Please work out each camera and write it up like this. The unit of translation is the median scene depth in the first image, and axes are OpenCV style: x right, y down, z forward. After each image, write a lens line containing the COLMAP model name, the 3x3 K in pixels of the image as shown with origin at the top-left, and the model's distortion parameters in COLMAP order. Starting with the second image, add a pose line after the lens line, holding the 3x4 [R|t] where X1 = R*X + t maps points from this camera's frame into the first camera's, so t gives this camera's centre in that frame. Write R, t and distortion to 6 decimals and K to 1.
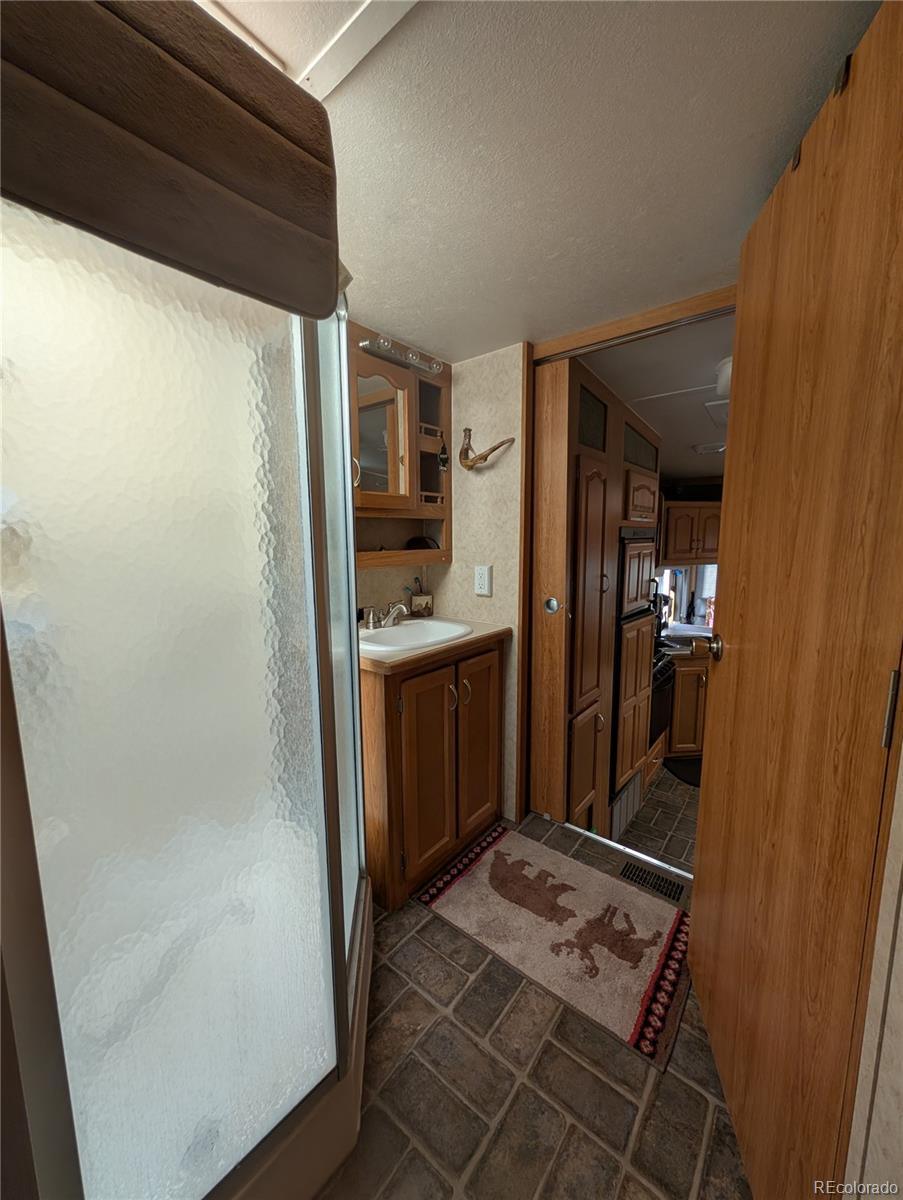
lens RADIAL K [[453.6, 0, 457.7], [0, 453.6, 595.1], [0, 0, 1]] dist [-0.001540, 0.000762]
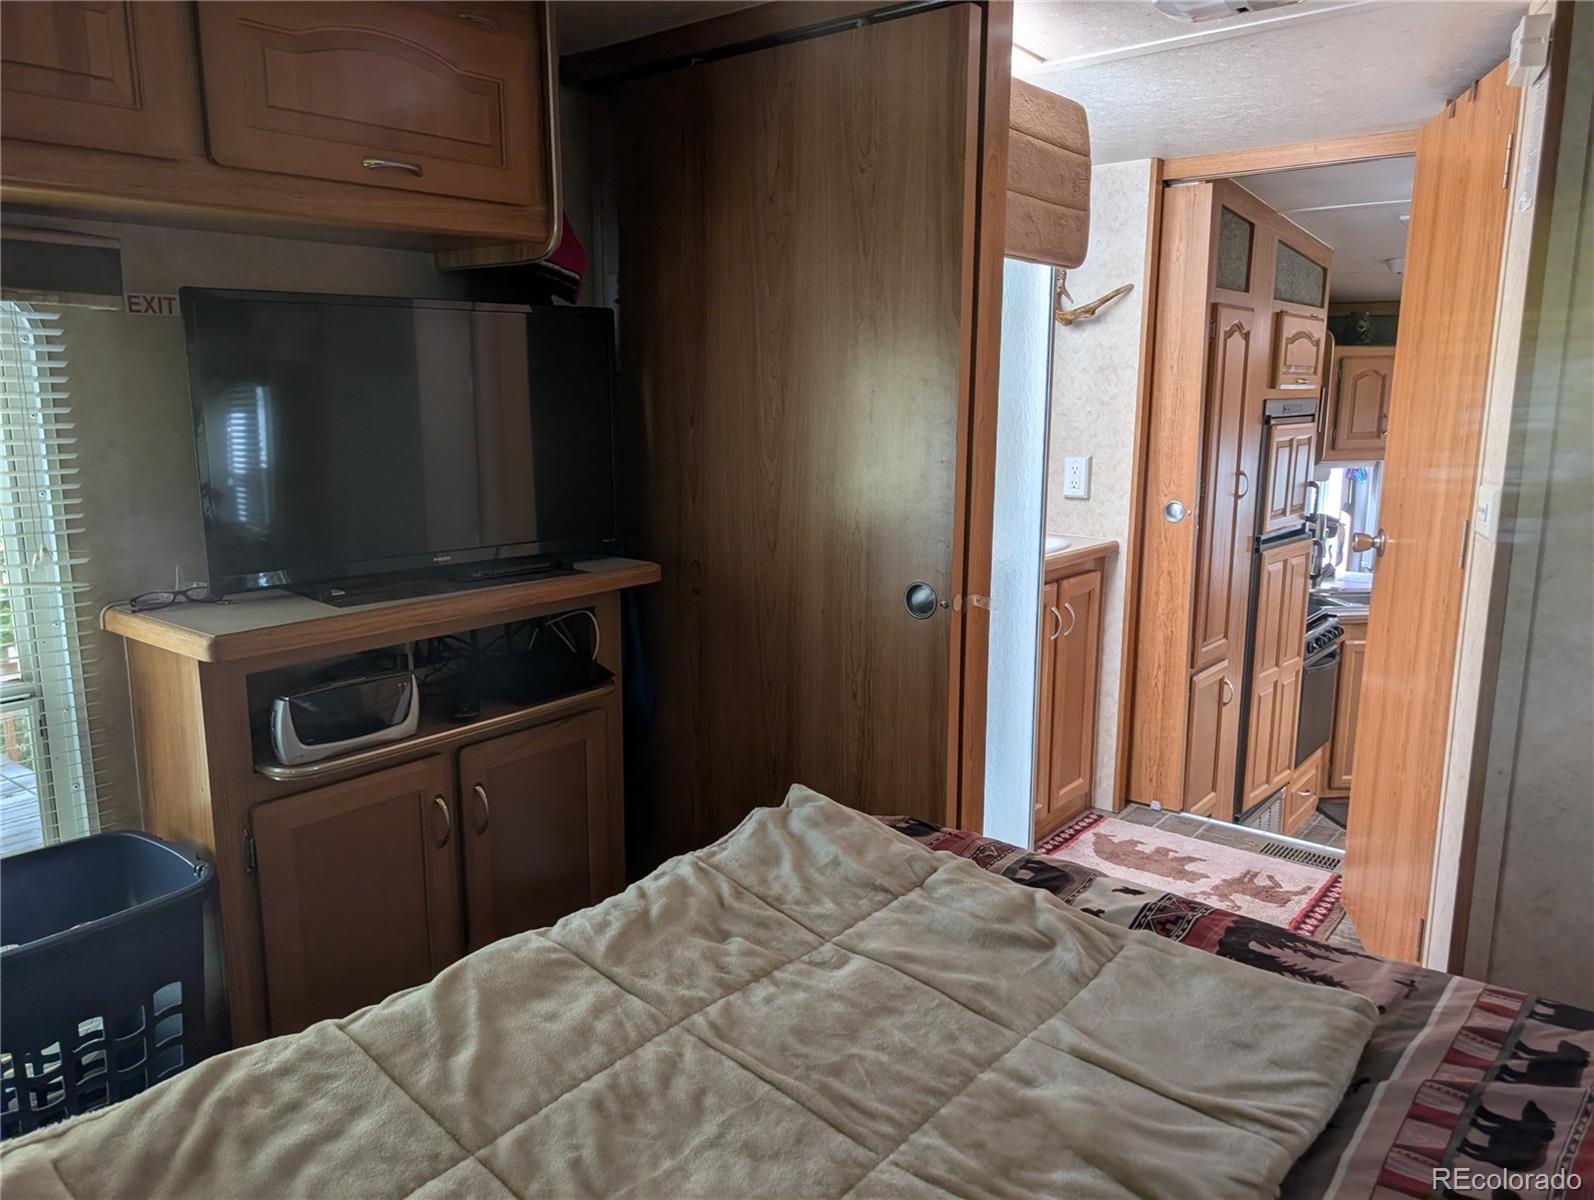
lens RADIAL K [[1151.6, 0, 803.6], [0, 1151.6, 591.9], [0, 0, 1]] dist [0.023160, -0.021594]
pose [[0.999947, 0.010260, -0.000137, -0.385555], [-0.010240, 0.998724, 0.049454, 0.065523], [0.000645, -0.049450, 0.998776, -0.863037]]
